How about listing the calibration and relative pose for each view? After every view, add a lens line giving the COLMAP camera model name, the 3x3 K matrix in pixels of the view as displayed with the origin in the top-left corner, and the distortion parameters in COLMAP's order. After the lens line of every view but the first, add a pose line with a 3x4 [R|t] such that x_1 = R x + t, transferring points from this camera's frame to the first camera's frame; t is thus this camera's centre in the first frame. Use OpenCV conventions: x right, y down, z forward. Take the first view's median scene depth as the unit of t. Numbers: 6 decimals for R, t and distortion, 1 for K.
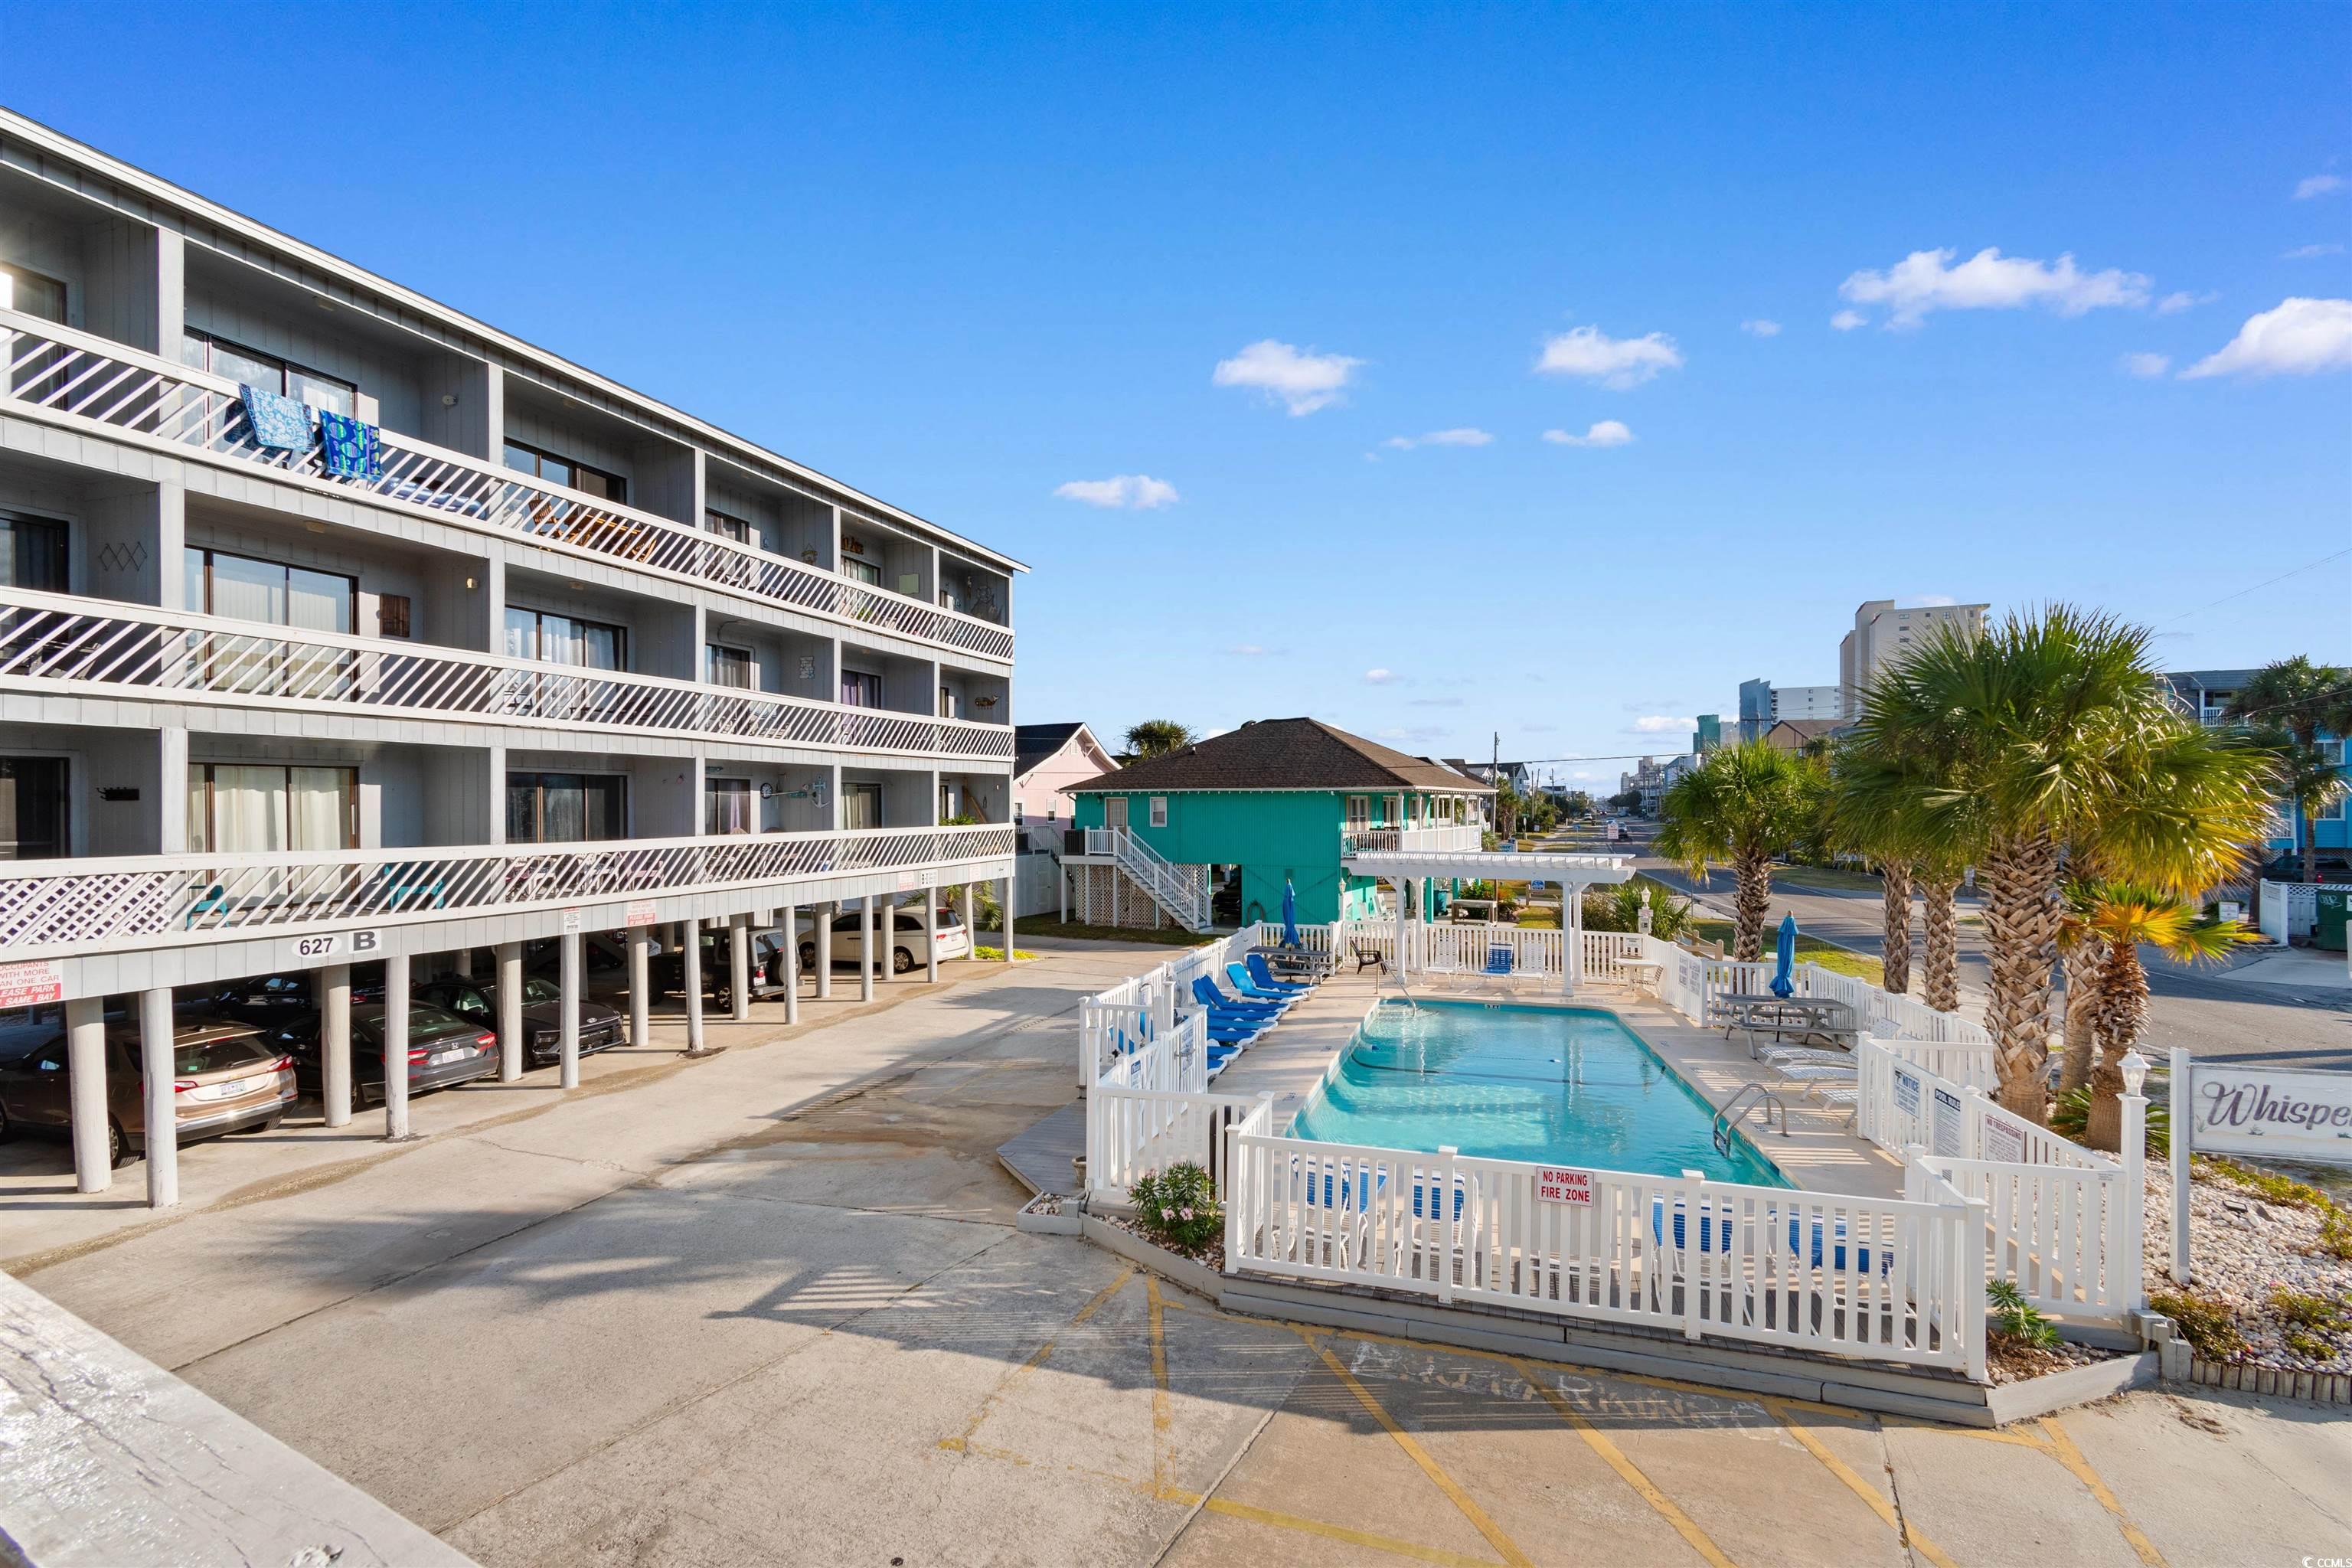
lens RADIAL K [[1059.1, 0, 1171.1], [0, 1059.1, 811.3], [0, 0, 1]] dist [0.002875, -0.000068]
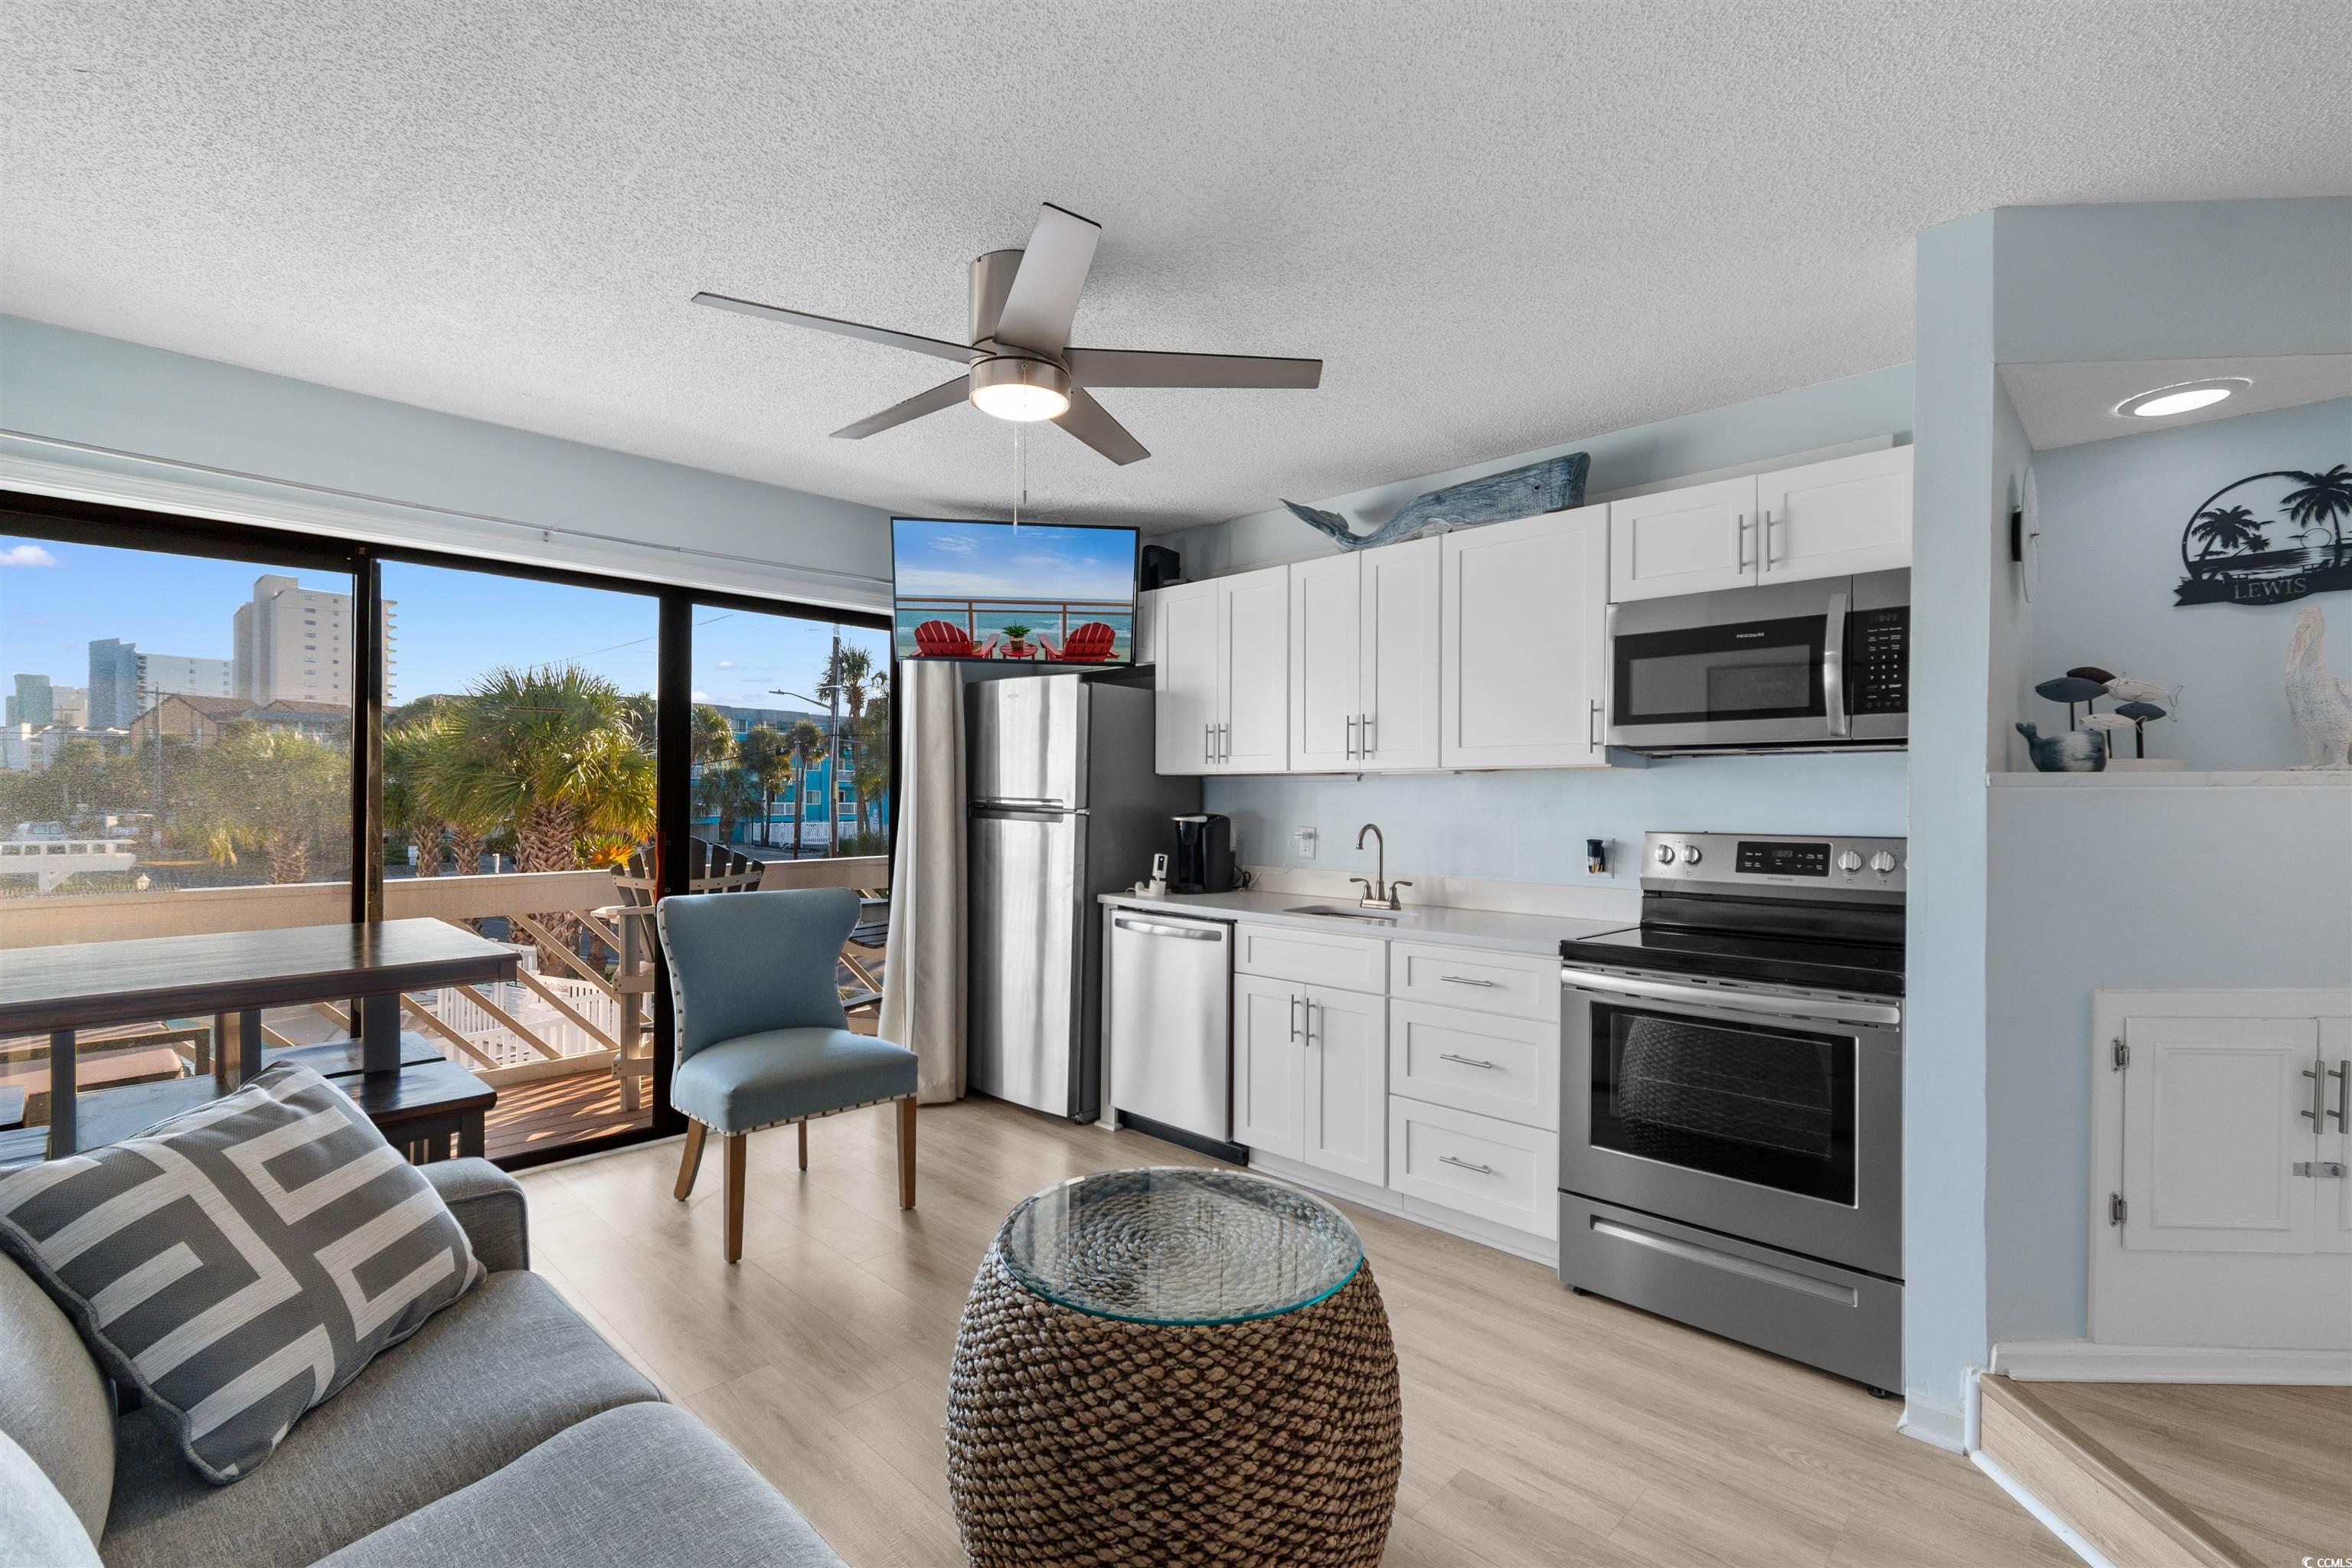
lens RADIAL K [[1050.9, 0, 1175.8], [0, 1050.9, 794.2], [0, 0, 1]] dist [0.002782, -0.000077]
pose [[0.263738, 0.005941, 0.964576, -0.346728], [-0.000634, 0.999982, -0.005986, 0.008641], [-0.964594, 0.000967, 0.263736, -0.221741]]
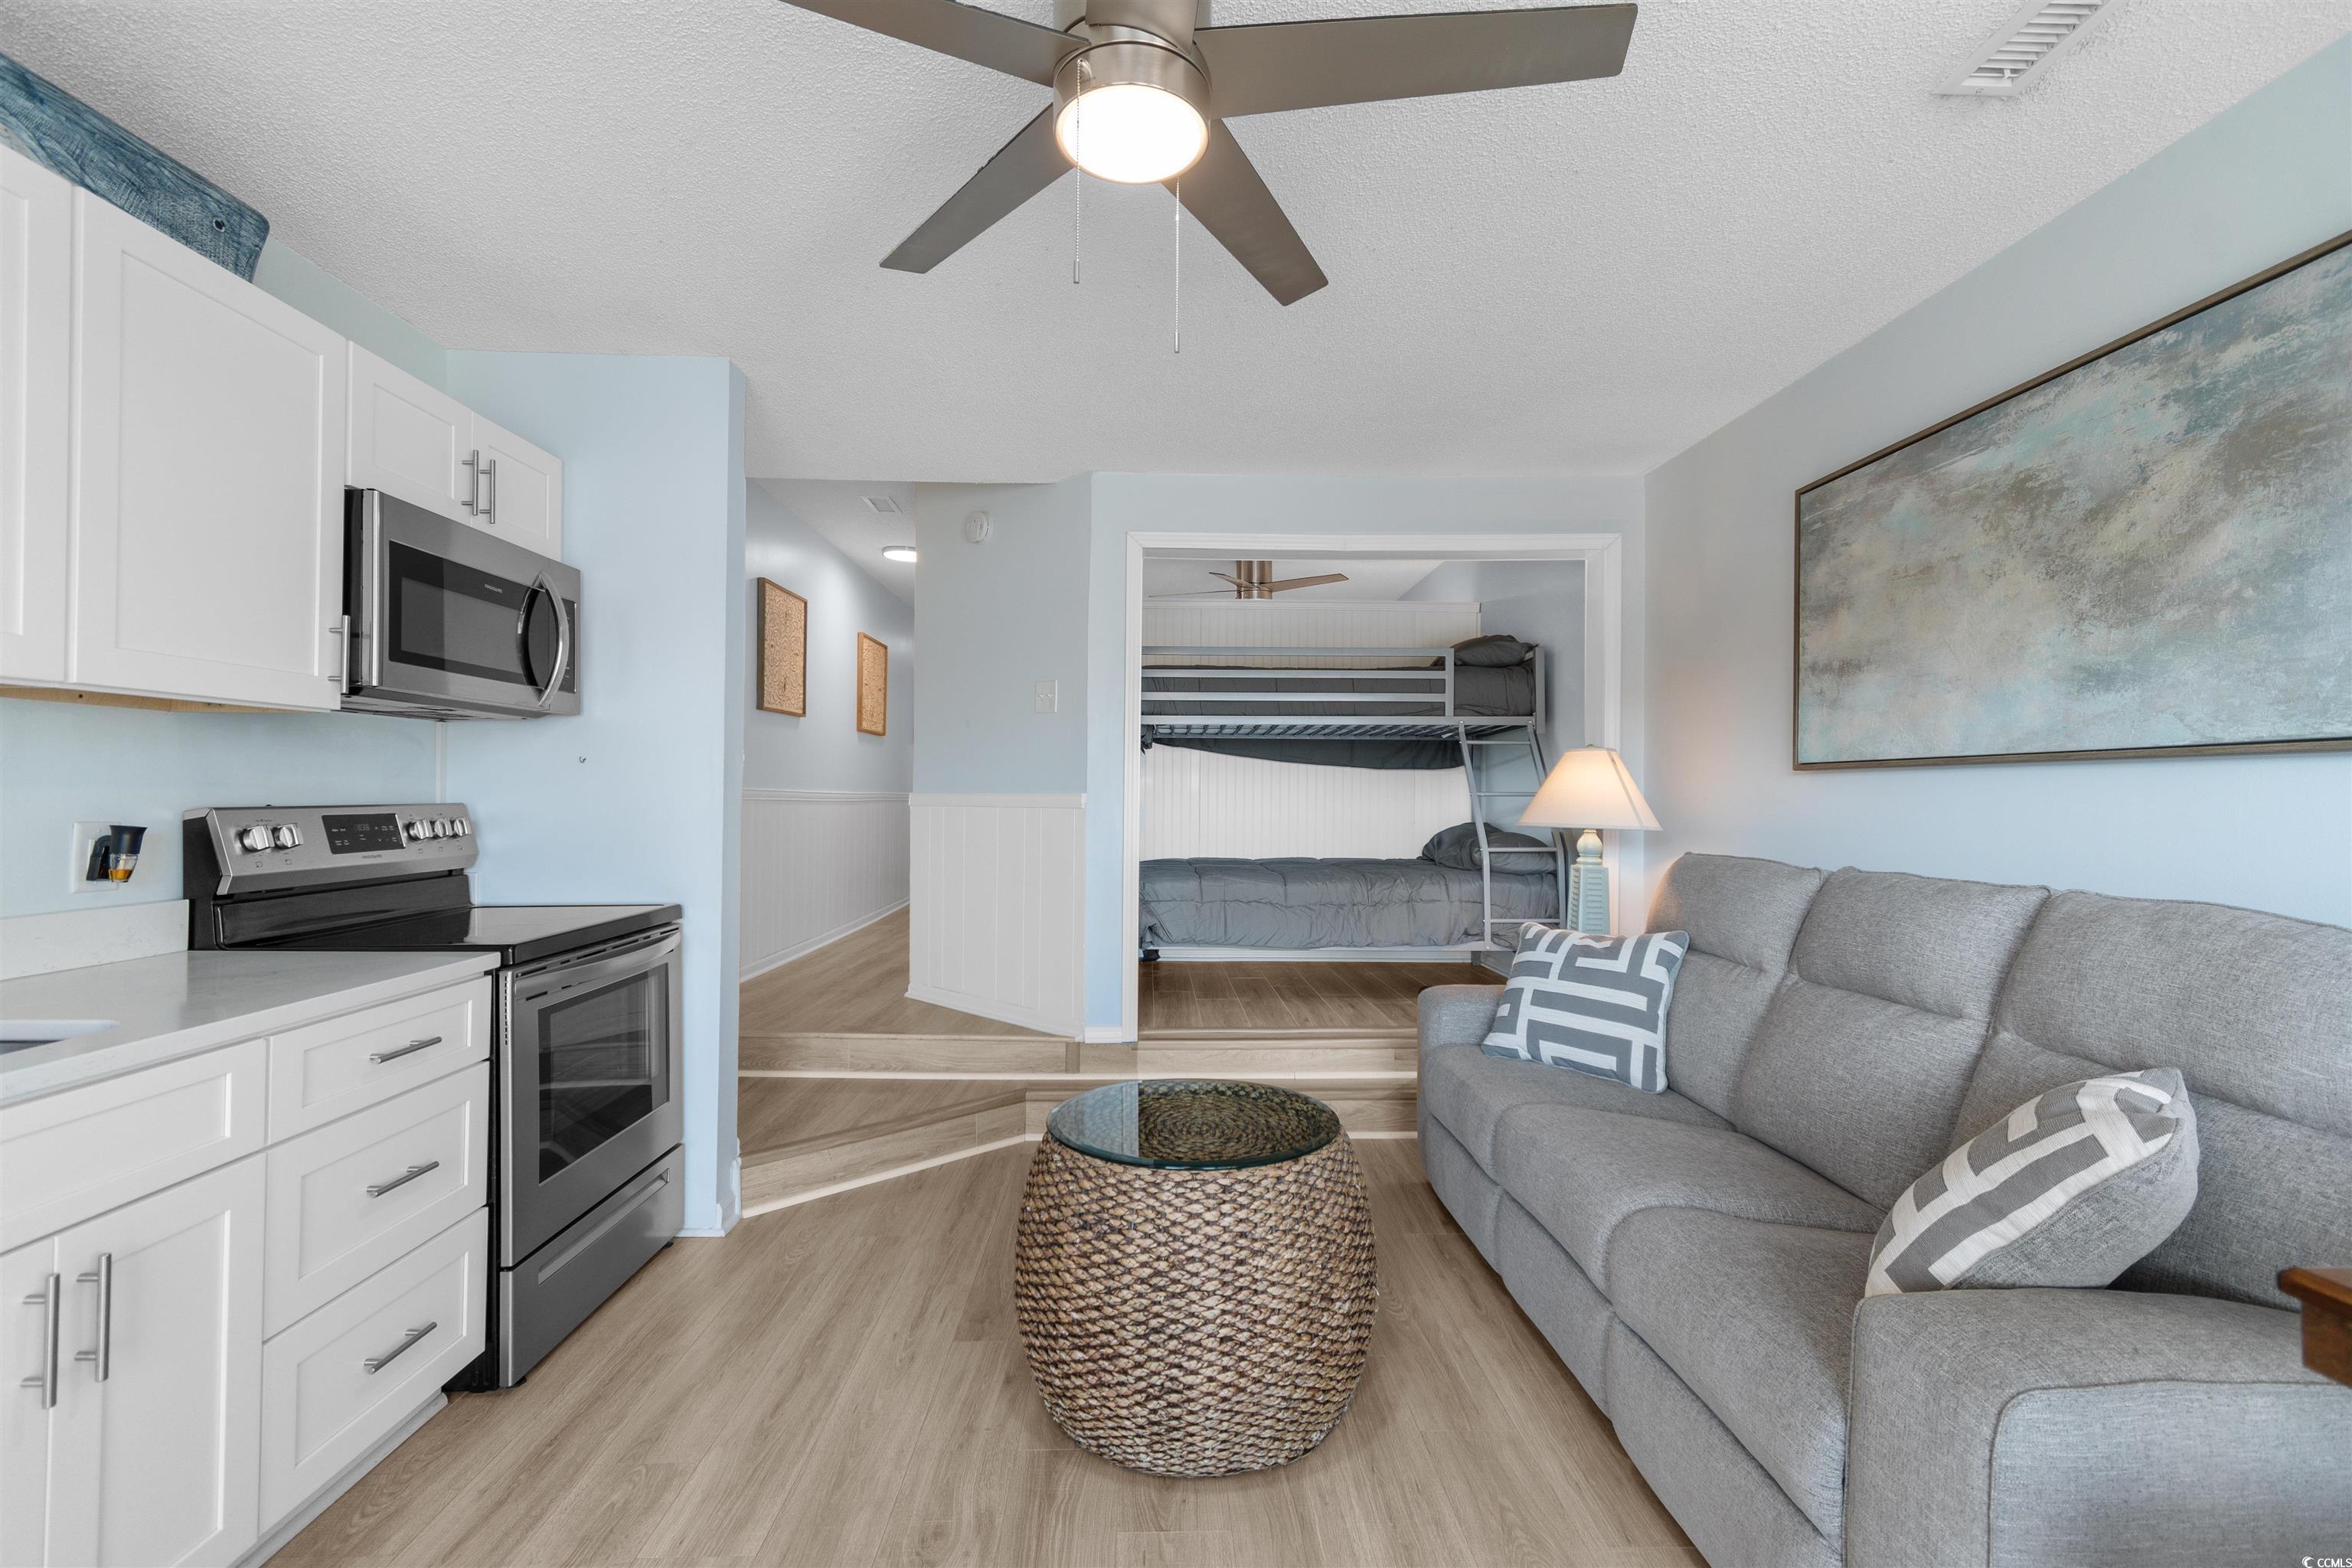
lens RADIAL K [[1033.8, 0, 1178.0], [0, 1033.8, 779.9], [0, 0, 1]] dist [0.002223, -0.000692]
pose [[-0.864191, -0.010905, -0.503046, -0.150861], [-0.007727, 0.999935, -0.008402, 0.011387], [0.503105, -0.003373, -0.864219, -0.065980]]
